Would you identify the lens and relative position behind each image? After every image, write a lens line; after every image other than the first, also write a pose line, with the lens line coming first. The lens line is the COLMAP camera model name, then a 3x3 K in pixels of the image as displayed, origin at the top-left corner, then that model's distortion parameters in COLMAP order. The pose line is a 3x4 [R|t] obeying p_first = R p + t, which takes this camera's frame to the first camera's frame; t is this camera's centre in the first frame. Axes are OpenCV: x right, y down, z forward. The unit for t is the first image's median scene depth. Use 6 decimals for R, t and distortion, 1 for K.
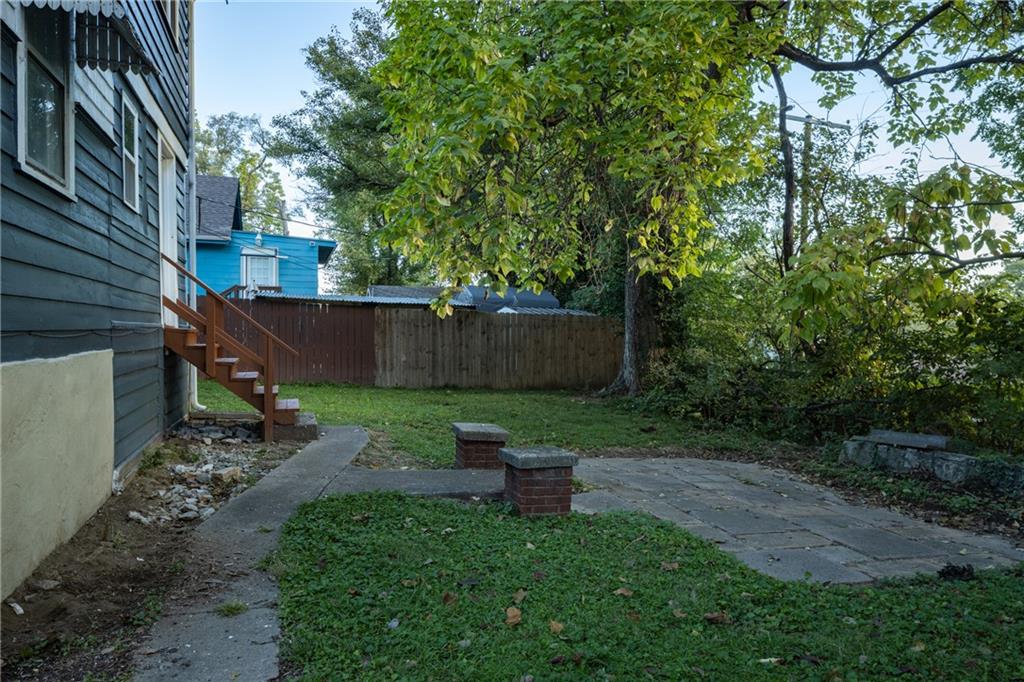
lens RADIAL K [[700.6, 0, 510.9], [0, 700.6, 322.9], [0, 0, 1]] dist [-0.000377, 0.001133]
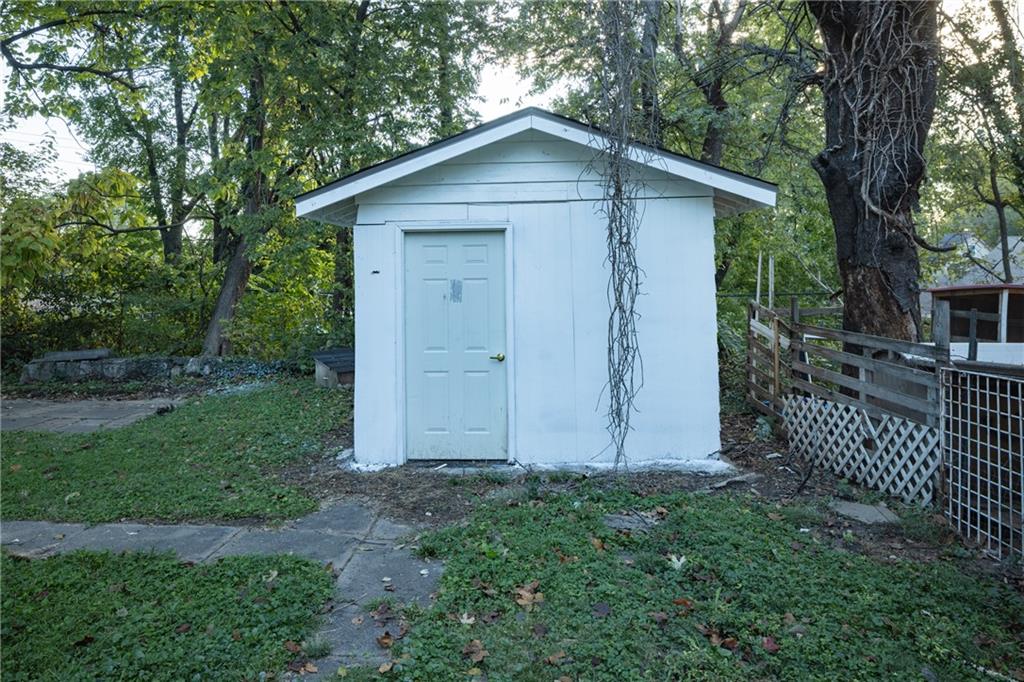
lens RADIAL K [[700.6, 0, 510.9], [0, 700.6, 322.9], [0, 0, 1]] dist [-0.000377, 0.001133]
pose [[0.344064, -0.092336, 0.934395, -0.318575], [0.001711, 0.995213, 0.097716, -0.023930], [-0.938945, -0.032022, 0.342575, -0.207663]]
